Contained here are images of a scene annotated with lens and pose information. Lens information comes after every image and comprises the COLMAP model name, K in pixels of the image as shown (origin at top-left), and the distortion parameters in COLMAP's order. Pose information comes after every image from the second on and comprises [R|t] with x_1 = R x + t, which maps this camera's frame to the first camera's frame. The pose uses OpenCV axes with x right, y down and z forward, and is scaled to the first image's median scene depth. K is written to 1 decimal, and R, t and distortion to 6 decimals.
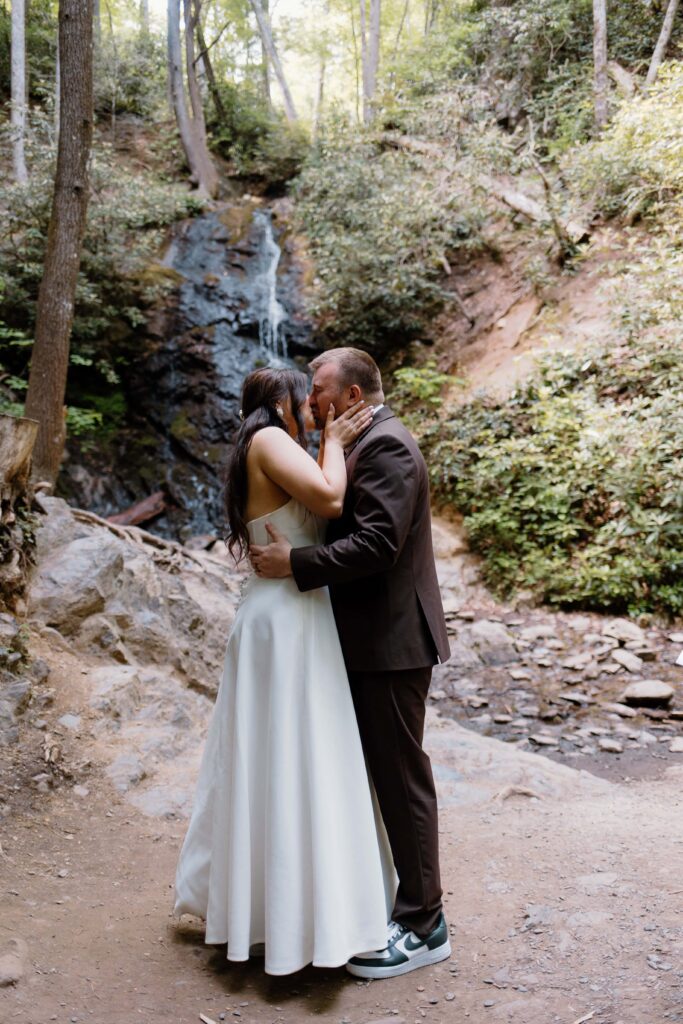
lens RADIAL K [[980.9, 0, 341.5], [0, 980.9, 512.0], [0, 0, 1]] dist [0.017023, -0.014295]
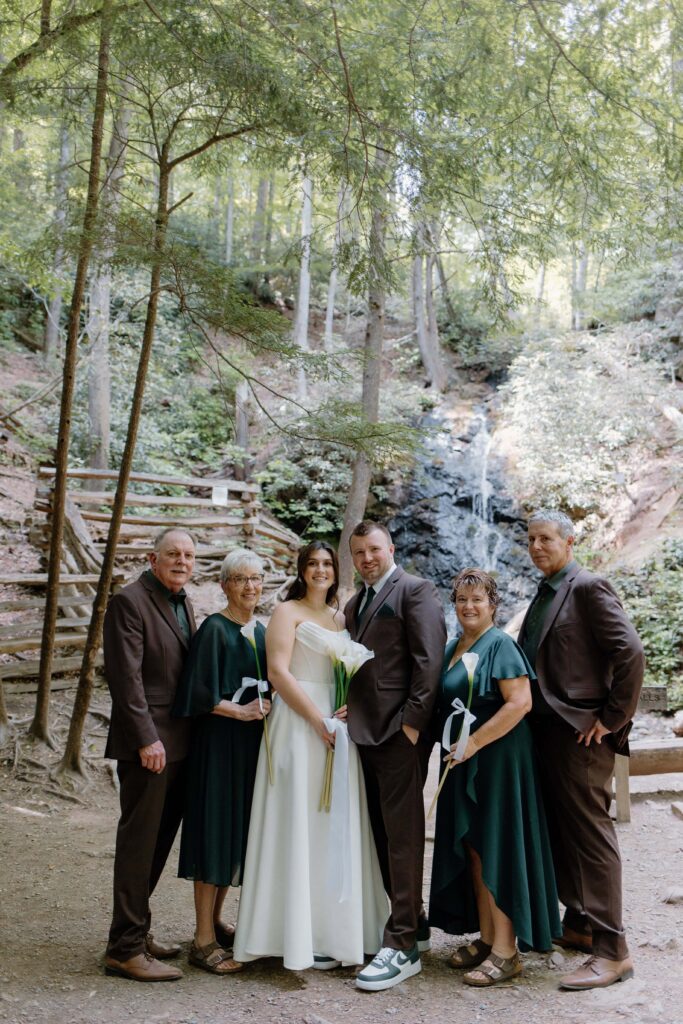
lens RADIAL K [[980.9, 0, 341.5], [0, 980.9, 512.0], [0, 0, 1]] dist [0.017023, -0.014295]
pose [[0.974167, 0.022443, -0.224710, 0.049353], [-0.052576, 0.990246, -0.129029, 0.007818], [0.219623, 0.137510, 0.965845, -0.369296]]
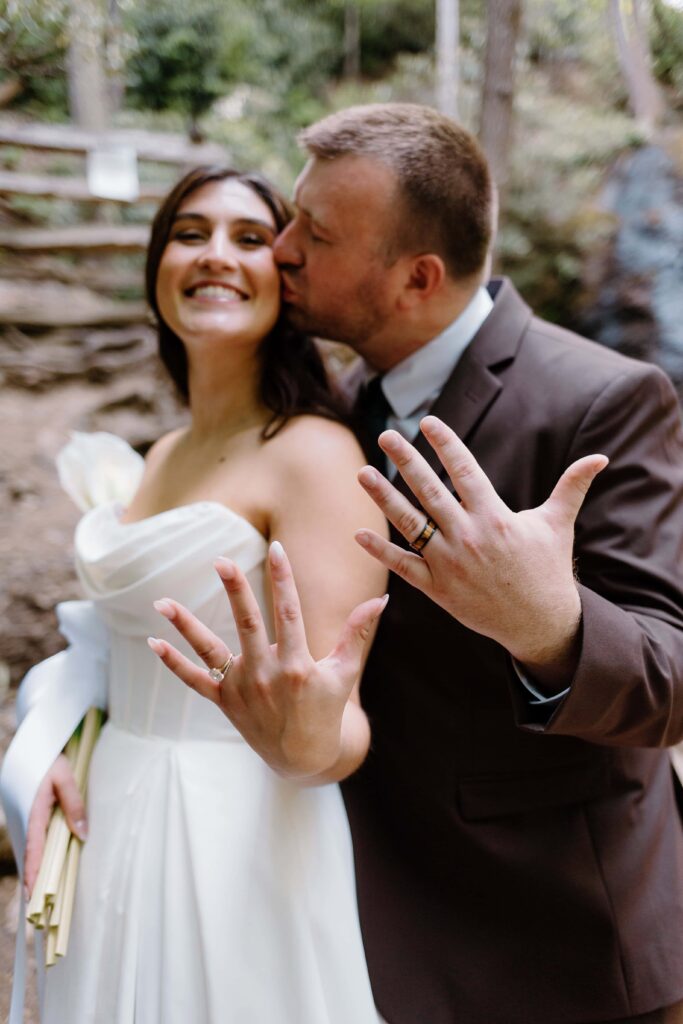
lens RADIAL K [[992.7, 0, 345.4], [0, 992.7, 510.3], [0, 0, 1]] dist [0.015276, -0.007301]
pose [[0.913071, 0.013620, -0.407574, -0.022903], [-0.000524, 0.999480, 0.032228, -0.003327], [0.407801, -0.029213, 0.912603, 0.080892]]
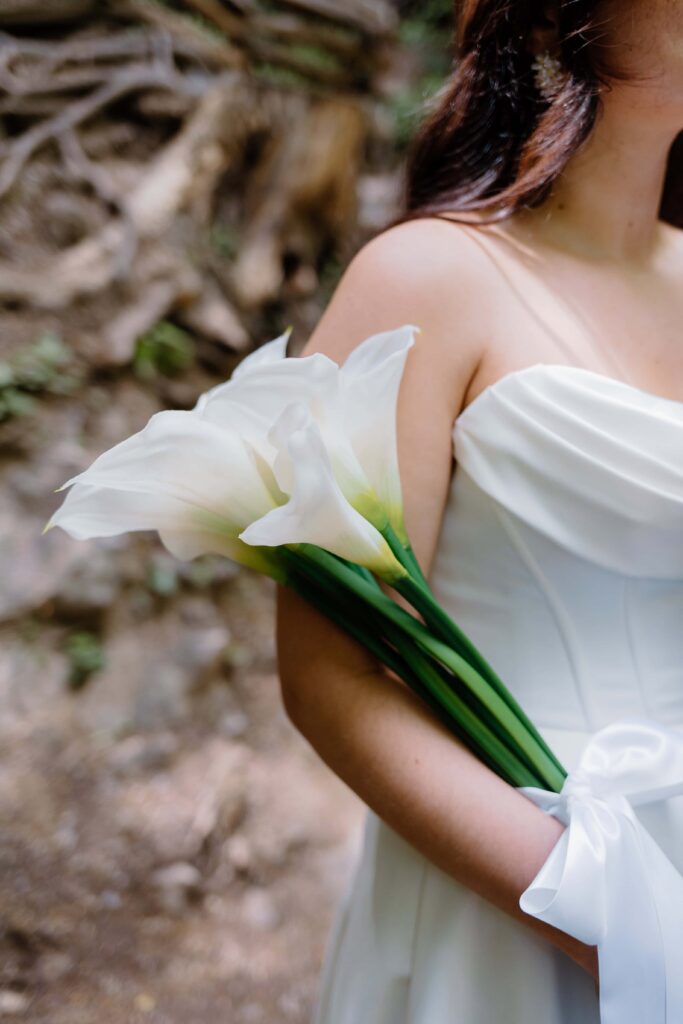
lens RADIAL K [[992.7, 0, 345.4], [0, 992.7, 510.3], [0, 0, 1]] dist [0.015276, -0.007301]
pose [[0.866783, 0.151363, -0.475160, -0.008134], [-0.022773, 0.963844, 0.265491, -0.005985], [0.498166, -0.219302, 0.838891, 0.151933]]
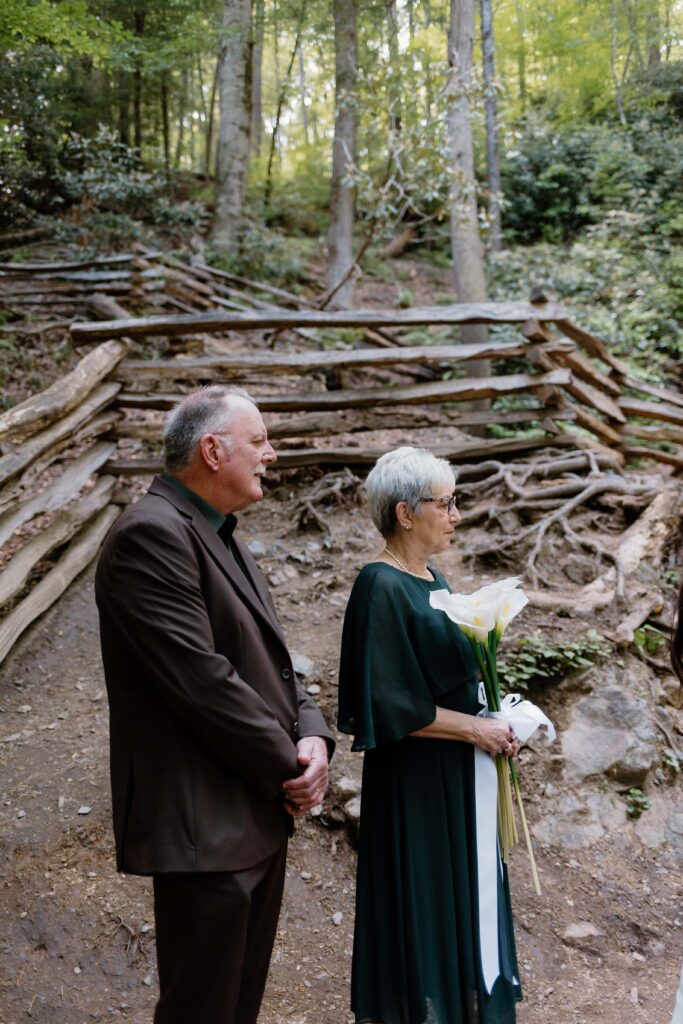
lens RADIAL K [[992.7, 0, 345.4], [0, 992.7, 510.3], [0, 0, 1]] dist [0.015276, -0.007301]
pose [[0.693696, -0.049163, -0.718588, 0.024042], [-0.000576, 0.997630, -0.068811, -0.004149], [0.720268, 0.048148, 0.692023, 0.037267]]
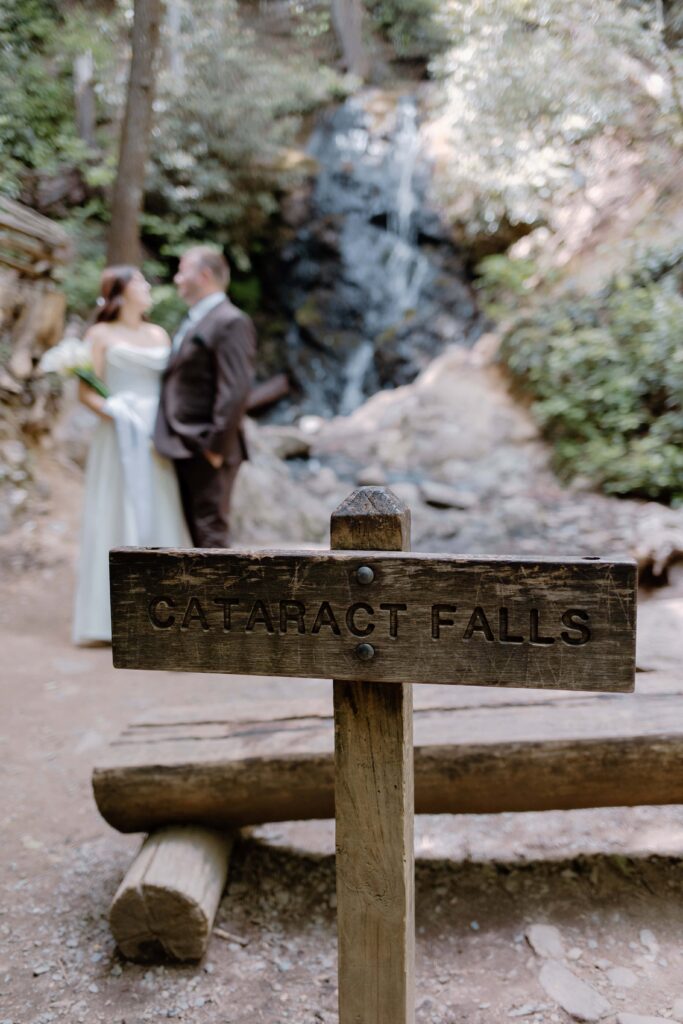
lens RADIAL K [[989.7, 0, 341.5], [0, 989.7, 512.0], [0, 0, 1]] dist [0.006436, -0.003968]
pose [[0.982661, 0.061692, -0.174846, 0.078503], [-0.043241, 0.993271, 0.107441, 0.009446], [0.180298, -0.098017, 0.978716, -0.049027]]
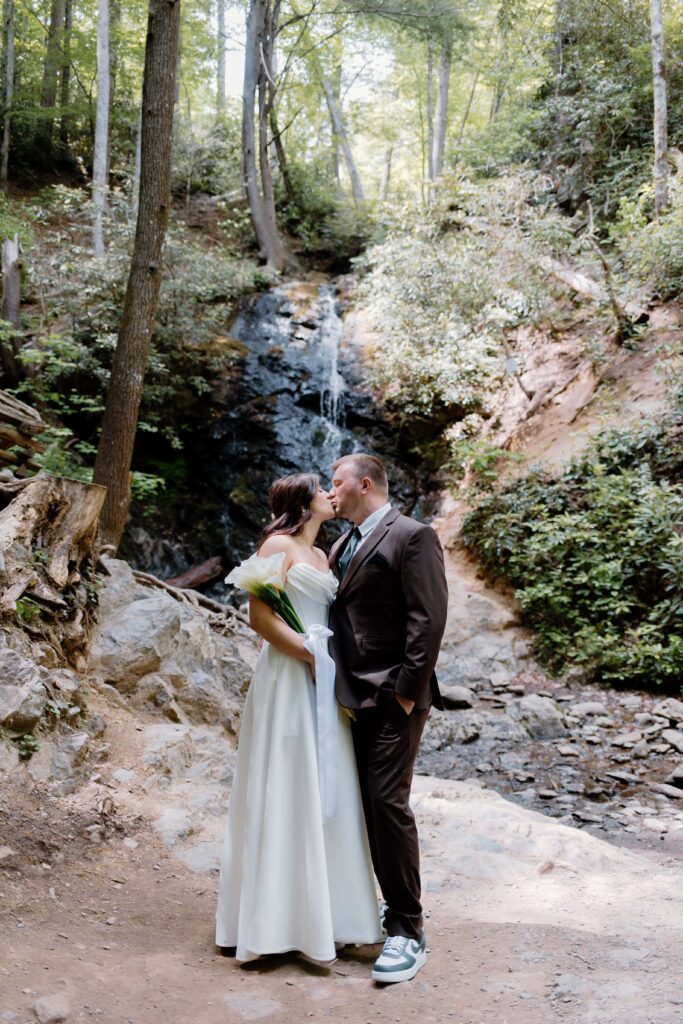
lens RADIAL K [[979.0, 0, 341.7], [0, 979.0, 515.2], [0, 0, 1]] dist [0.017256, -0.016508]
pose [[0.997915, 0.027034, -0.058609, 0.002089], [-0.030853, 0.997390, -0.065278, -0.000391], [0.056691, 0.066950, 0.996144, -0.010366]]
